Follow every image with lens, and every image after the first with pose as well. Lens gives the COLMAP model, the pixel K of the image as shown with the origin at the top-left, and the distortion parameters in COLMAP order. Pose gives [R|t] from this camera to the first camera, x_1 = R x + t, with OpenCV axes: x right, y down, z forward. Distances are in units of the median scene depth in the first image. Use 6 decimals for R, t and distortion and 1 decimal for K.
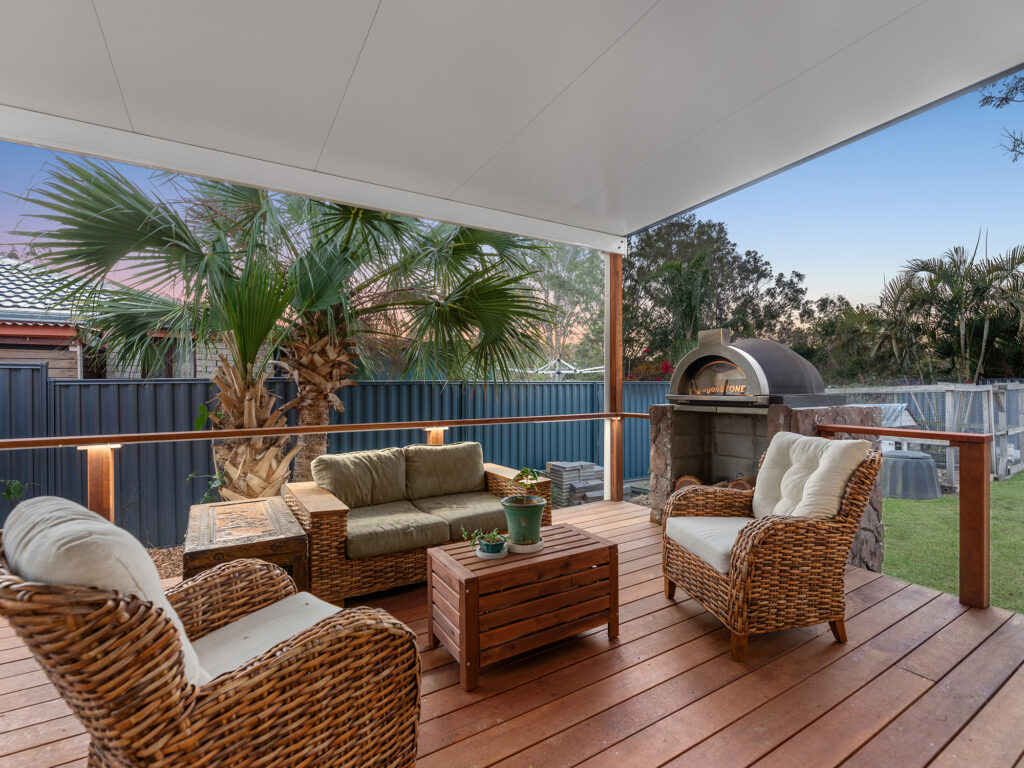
lens RADIAL K [[482.4, 0, 507.6], [0, 482.4, 384.8], [0, 0, 1]] dist [-0.004858, -0.000153]
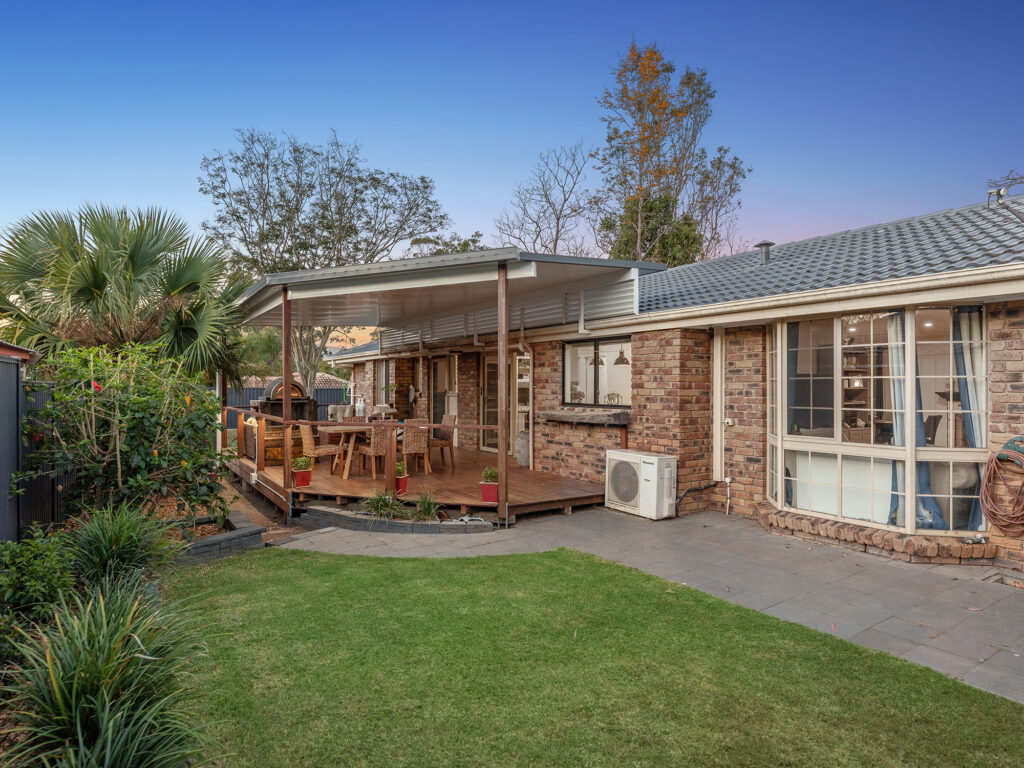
lens RADIAL K [[607.5, 0, 509.7], [0, 607.5, 383.5], [0, 0, 1]] dist [-0.005862, -0.002368]
pose [[-0.017264, 0.001063, 0.999850, -0.981614], [0.008139, 0.999966, -0.000922, -0.014543], [-0.999818, 0.008122, -0.017272, -0.085303]]
